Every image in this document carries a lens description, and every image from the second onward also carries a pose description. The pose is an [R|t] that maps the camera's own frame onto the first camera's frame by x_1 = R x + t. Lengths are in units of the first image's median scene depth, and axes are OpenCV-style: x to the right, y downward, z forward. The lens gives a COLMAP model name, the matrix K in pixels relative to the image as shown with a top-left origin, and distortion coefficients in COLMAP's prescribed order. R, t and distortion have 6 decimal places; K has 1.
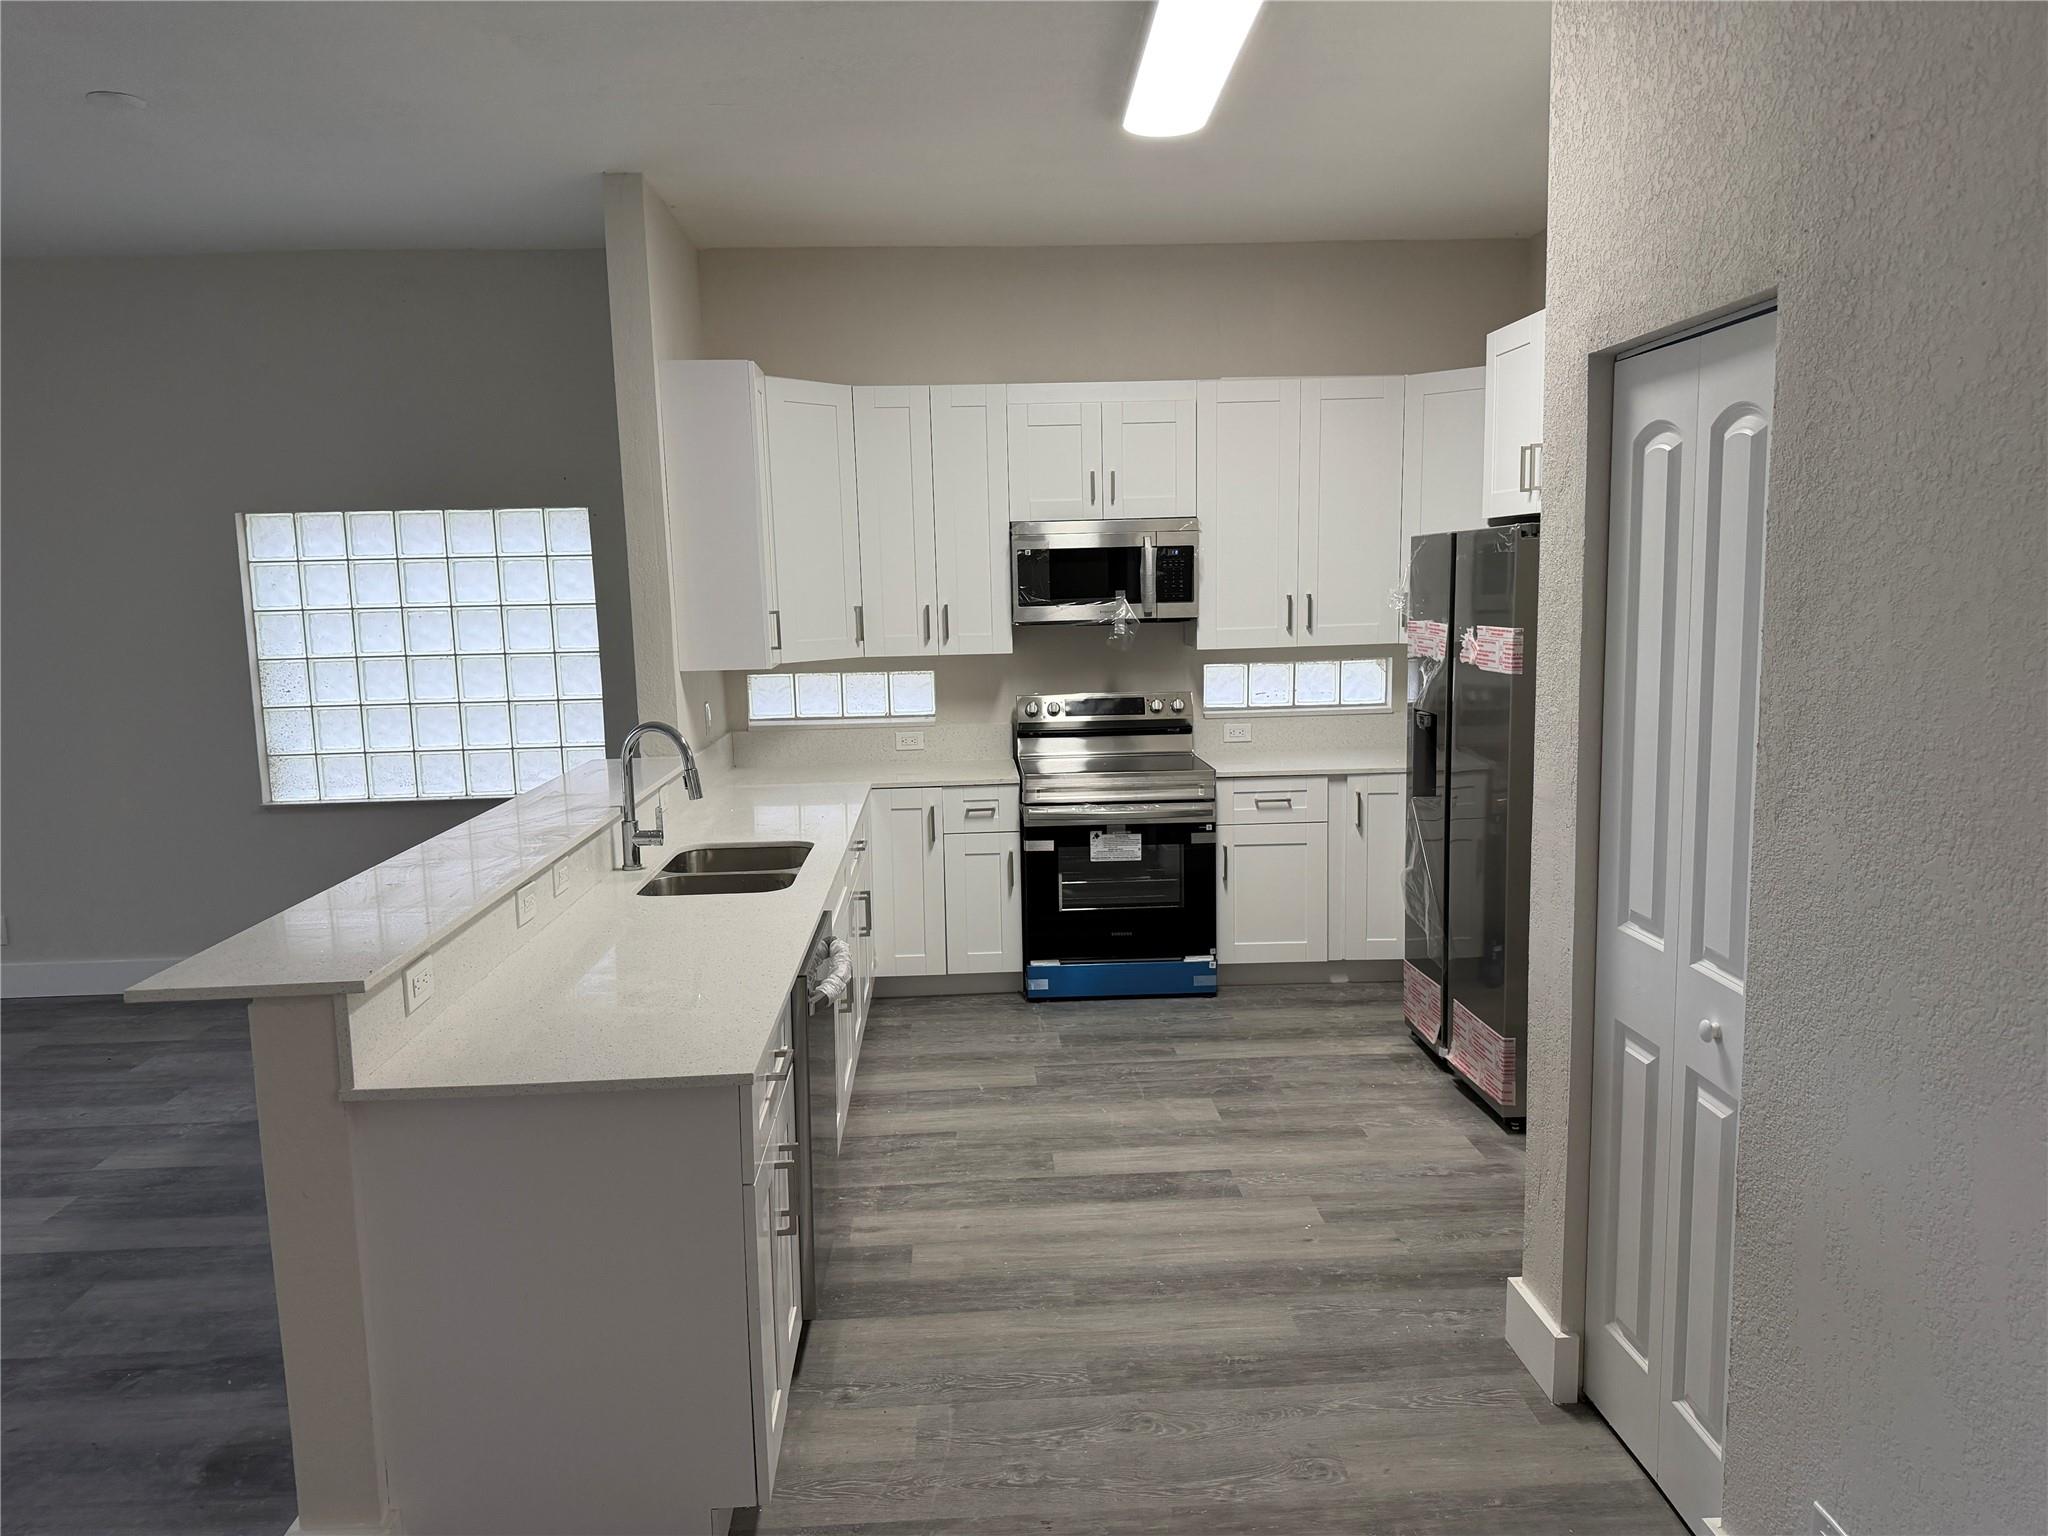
lens RADIAL K [[1463.0, 0, 964.6], [0, 1463.0, 756.2], [0, 0, 1]] dist [0.076250, -0.135213]
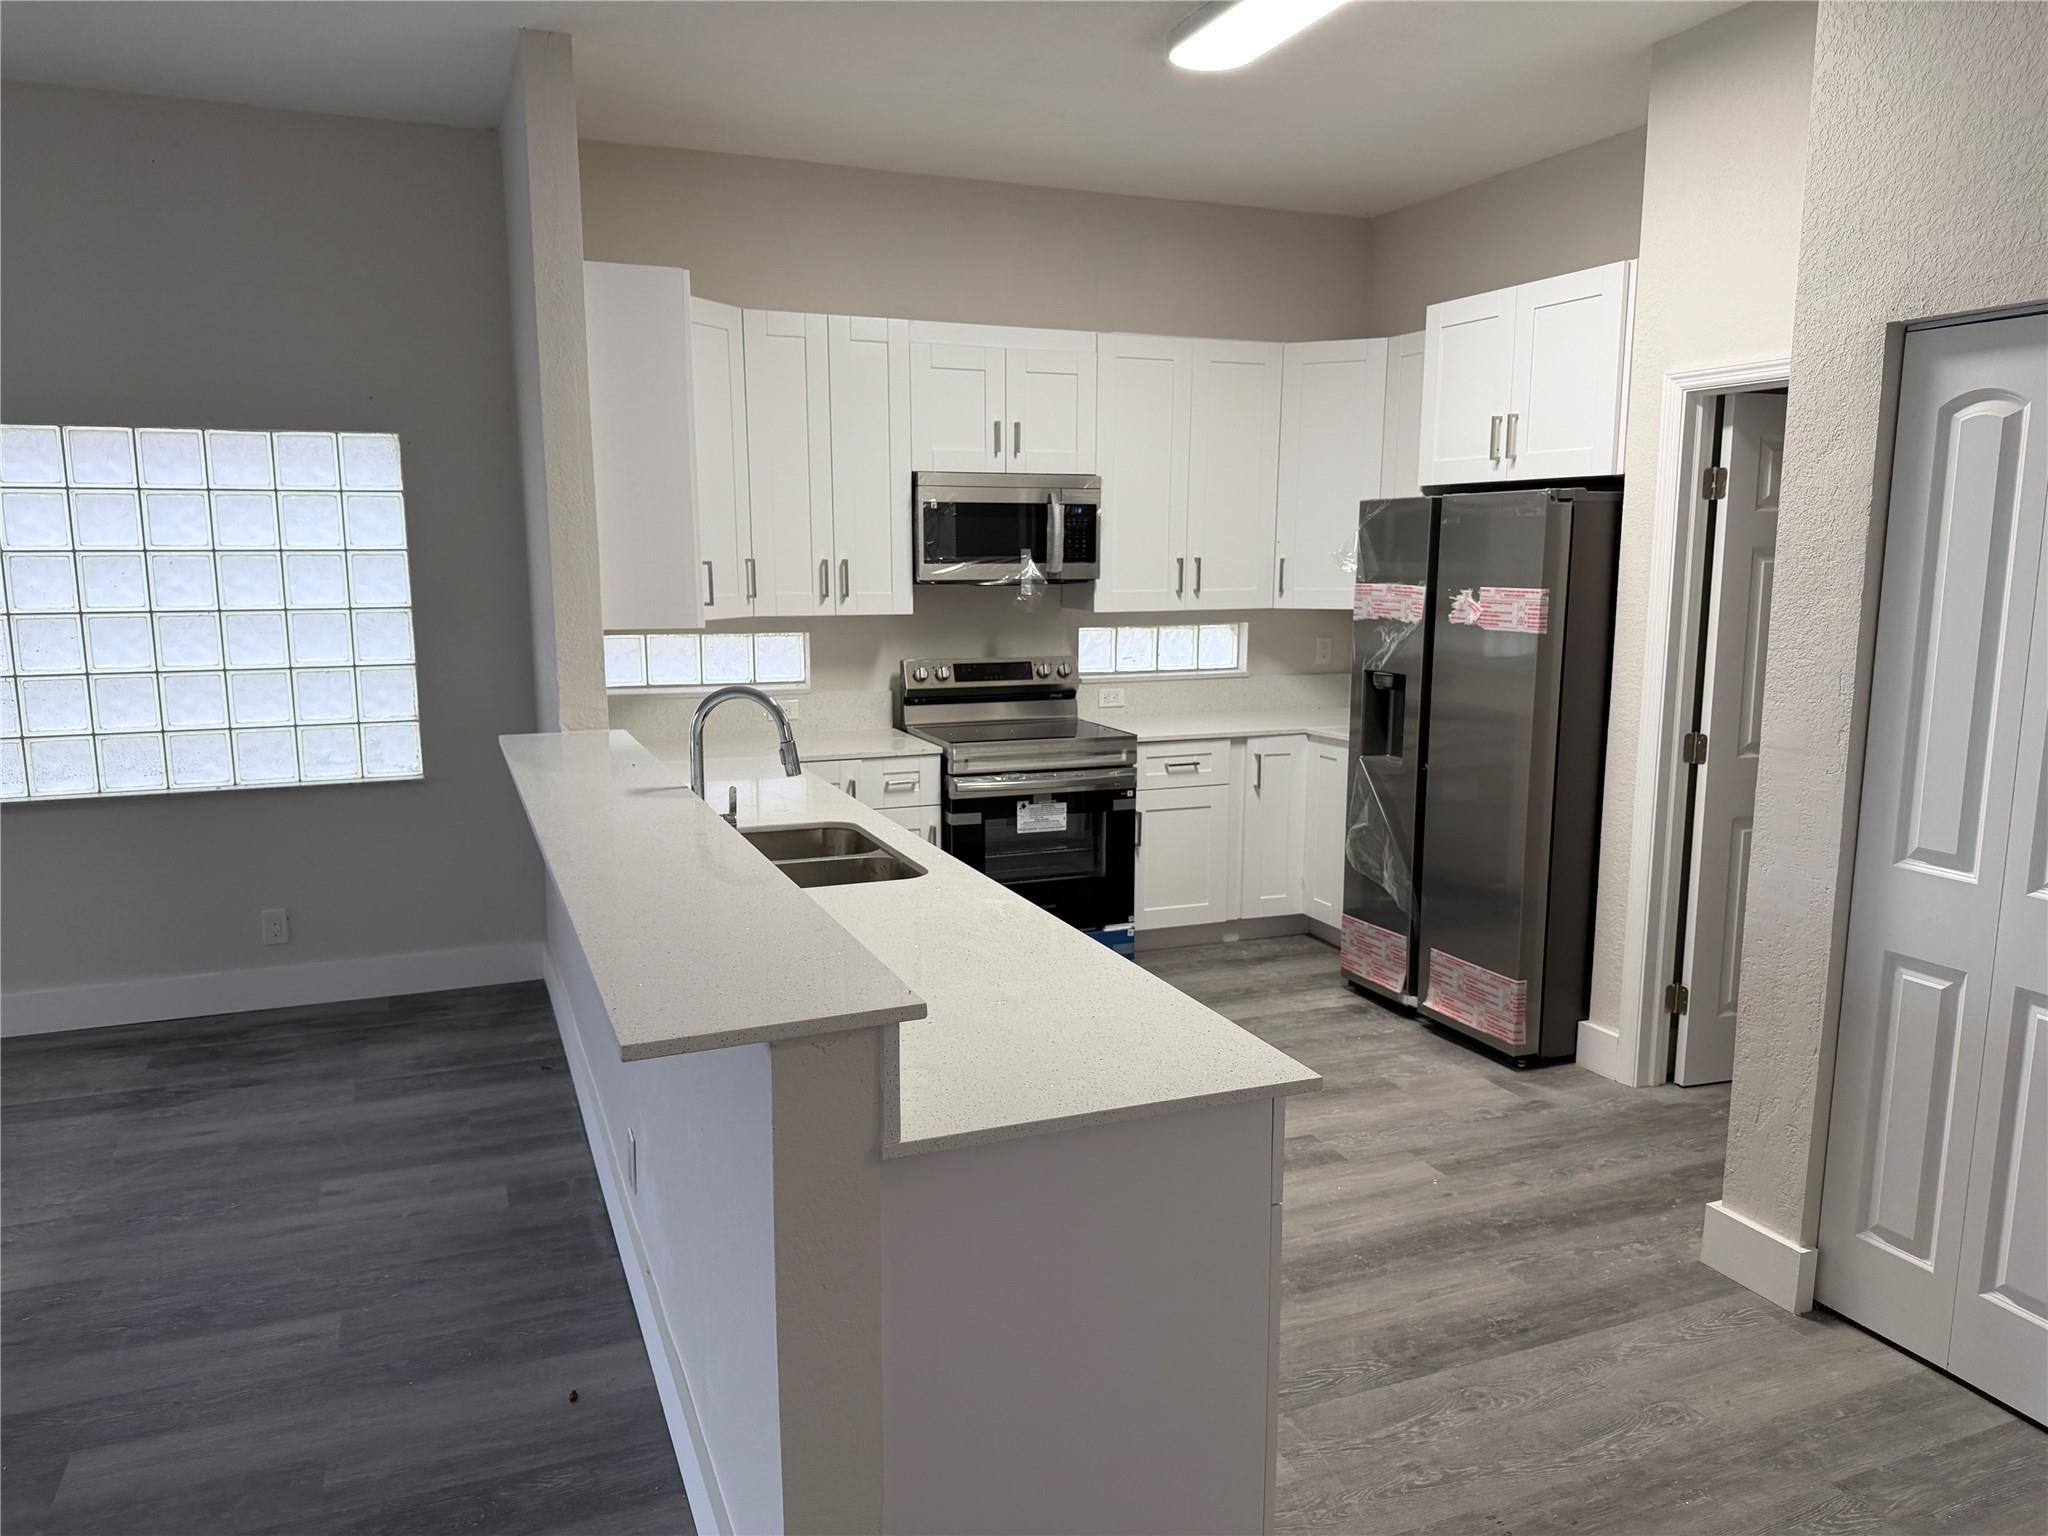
lens RADIAL K [[1483.1, 0, 1024.0], [0, 1483.1, 768.0], [0, 0, 1]] dist [0.045644, -0.077020]
pose [[0.940796, -0.026873, 0.337908, -0.234320], [0.018018, 0.999408, 0.029316, 0.001243], [-0.338495, -0.021492, 0.940723, 0.090911]]
